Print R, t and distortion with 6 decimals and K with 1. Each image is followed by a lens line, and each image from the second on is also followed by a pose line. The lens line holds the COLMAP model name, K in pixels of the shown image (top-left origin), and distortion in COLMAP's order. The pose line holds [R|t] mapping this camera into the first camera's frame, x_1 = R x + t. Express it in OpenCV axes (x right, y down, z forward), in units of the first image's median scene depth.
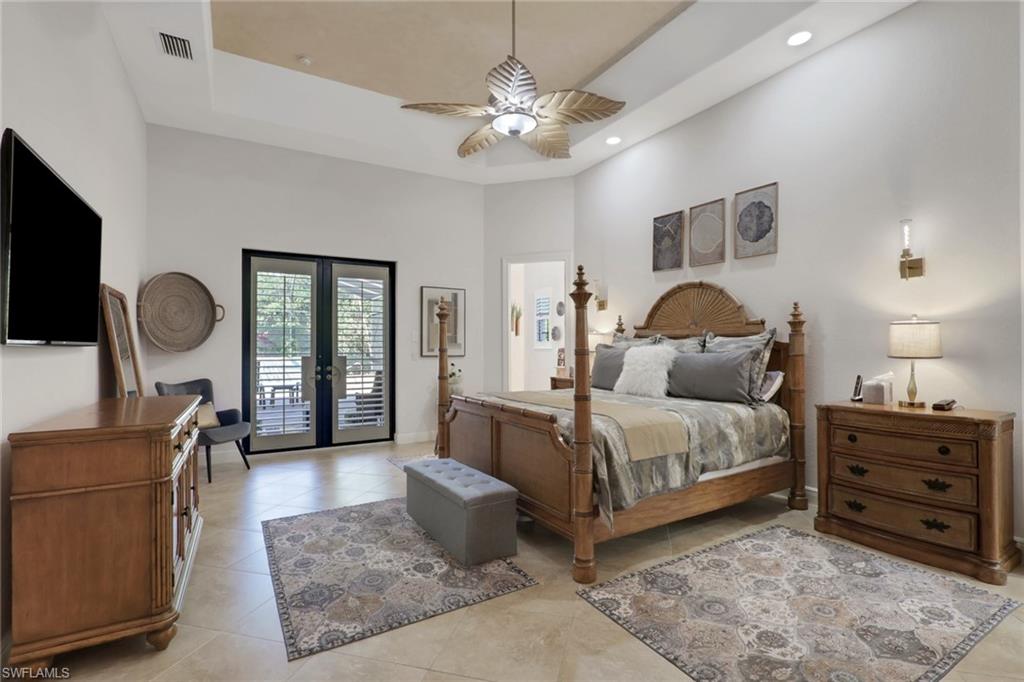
lens RADIAL K [[481.3, 0, 512.0], [0, 481.3, 341.0], [0, 0, 1]] dist [-0.001579, -0.000261]
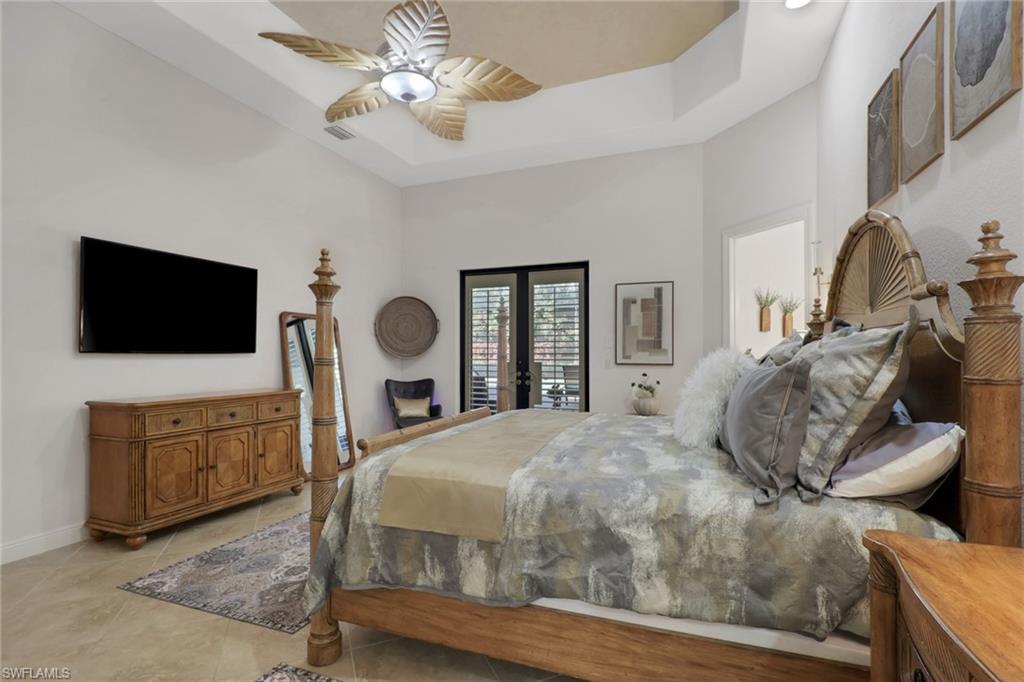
lens RADIAL K [[479.0, 0, 514.1], [0, 479.0, 348.5], [0, 0, 1]] dist [-0.002049, -0.000496]
pose [[0.616689, -0.006526, -0.787180, 0.579373], [0.009553, 0.999954, -0.000805, 0.003463], [0.787149, -0.007023, 0.616723, 0.476606]]
